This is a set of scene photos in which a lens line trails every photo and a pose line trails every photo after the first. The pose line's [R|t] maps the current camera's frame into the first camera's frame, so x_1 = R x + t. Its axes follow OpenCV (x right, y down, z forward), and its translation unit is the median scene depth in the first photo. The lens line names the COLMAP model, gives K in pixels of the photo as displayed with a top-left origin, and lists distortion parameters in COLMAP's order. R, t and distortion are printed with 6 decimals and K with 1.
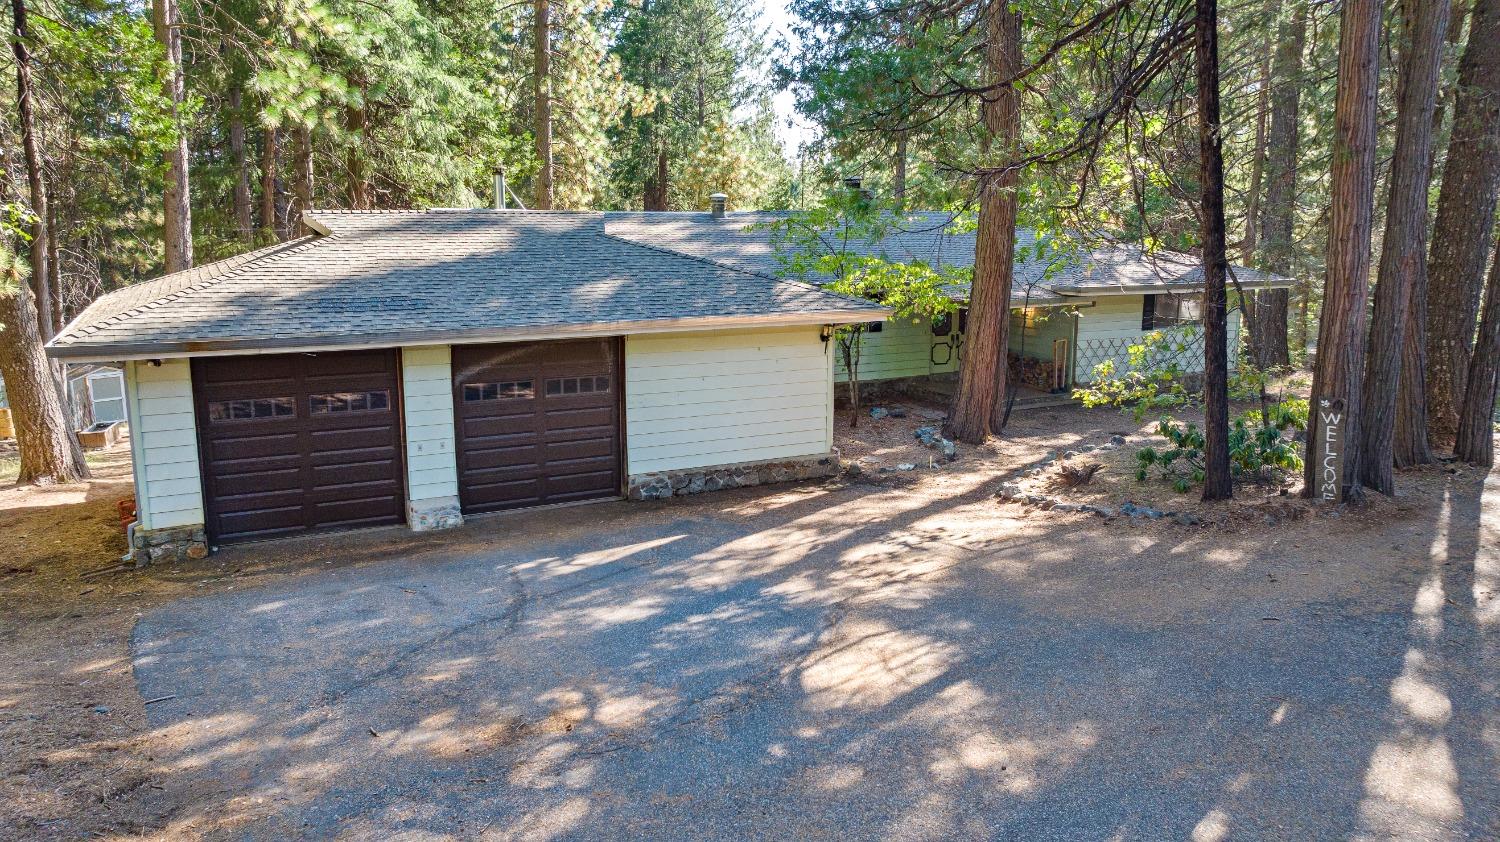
lens RADIAL K [[1036.5, 0, 753.7], [0, 1036.5, 419.6], [0, 0, 1]] dist [-0.004722, -0.001193]
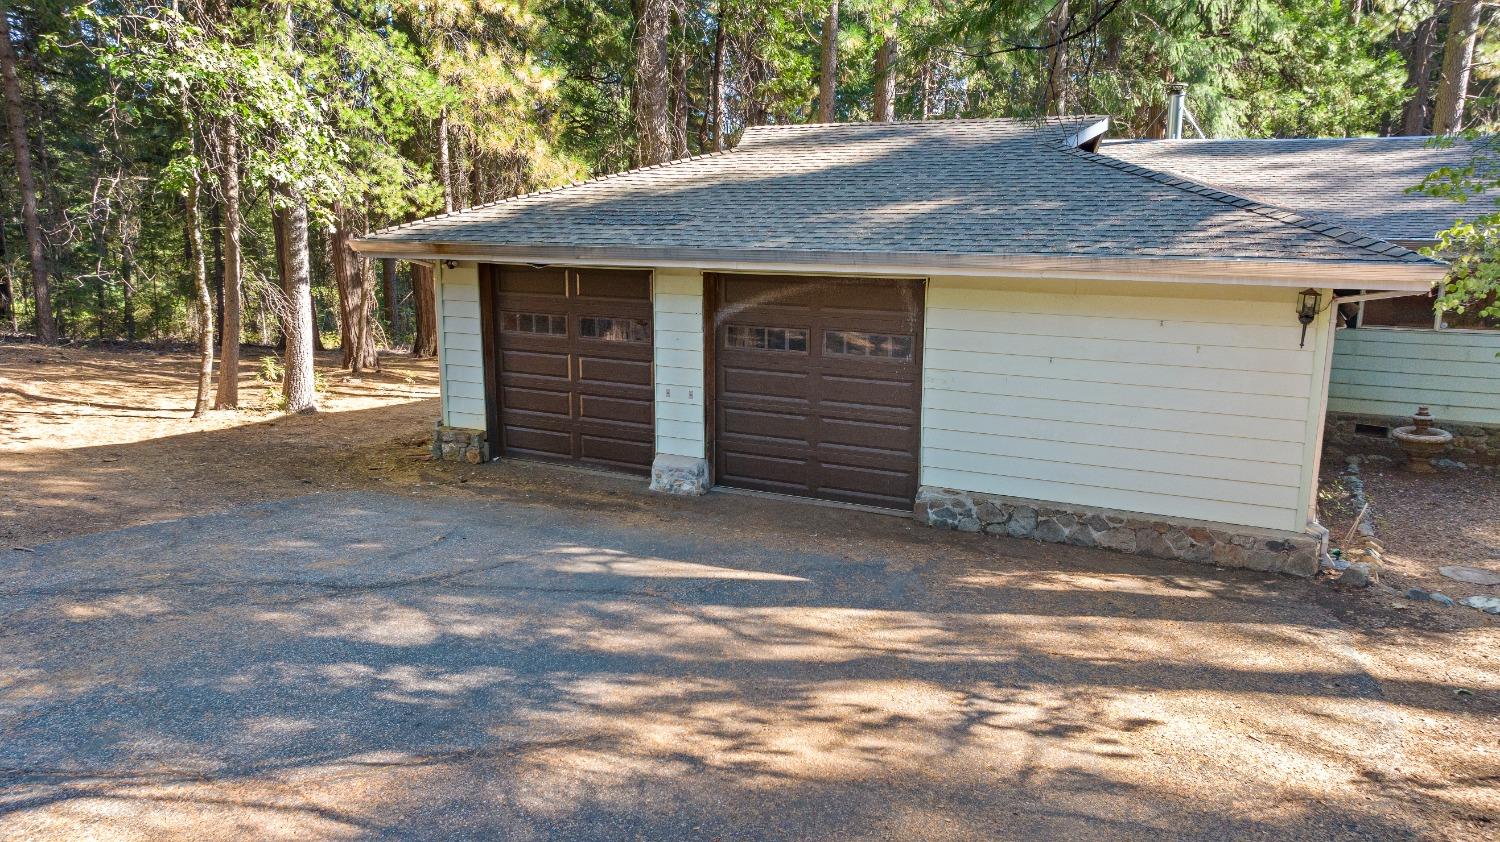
lens RADIAL K [[1036.5, 0, 773.3], [0, 1036.5, 442.1], [0, 0, 1]] dist [-0.004722, -0.001193]
pose [[0.594858, 0.177301, -0.784033, 0.377556], [-0.153797, 0.982456, 0.105485, -0.033774], [0.788980, 0.057833, 0.611690, 0.535521]]
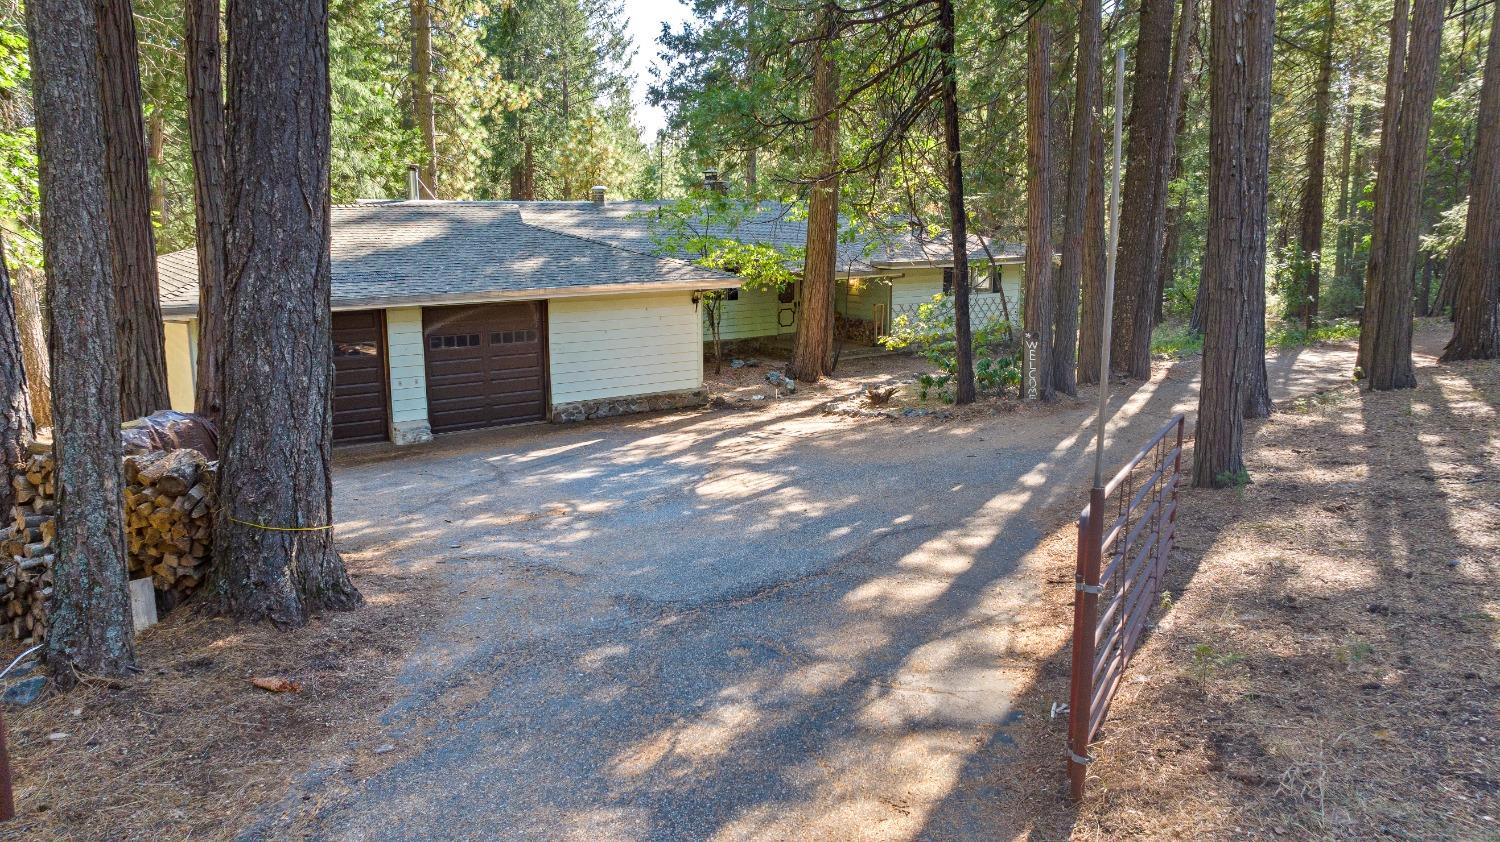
lens RADIAL K [[1036.5, 0, 744.6], [0, 1036.5, 408.4], [0, 0, 1]] dist [-0.004722, -0.001193]
pose [[0.991608, -0.024682, 0.126907, -0.047776], [0.023616, 0.999672, 0.009898, 0.054807], [-0.127109, -0.006818, 0.991865, -0.378134]]
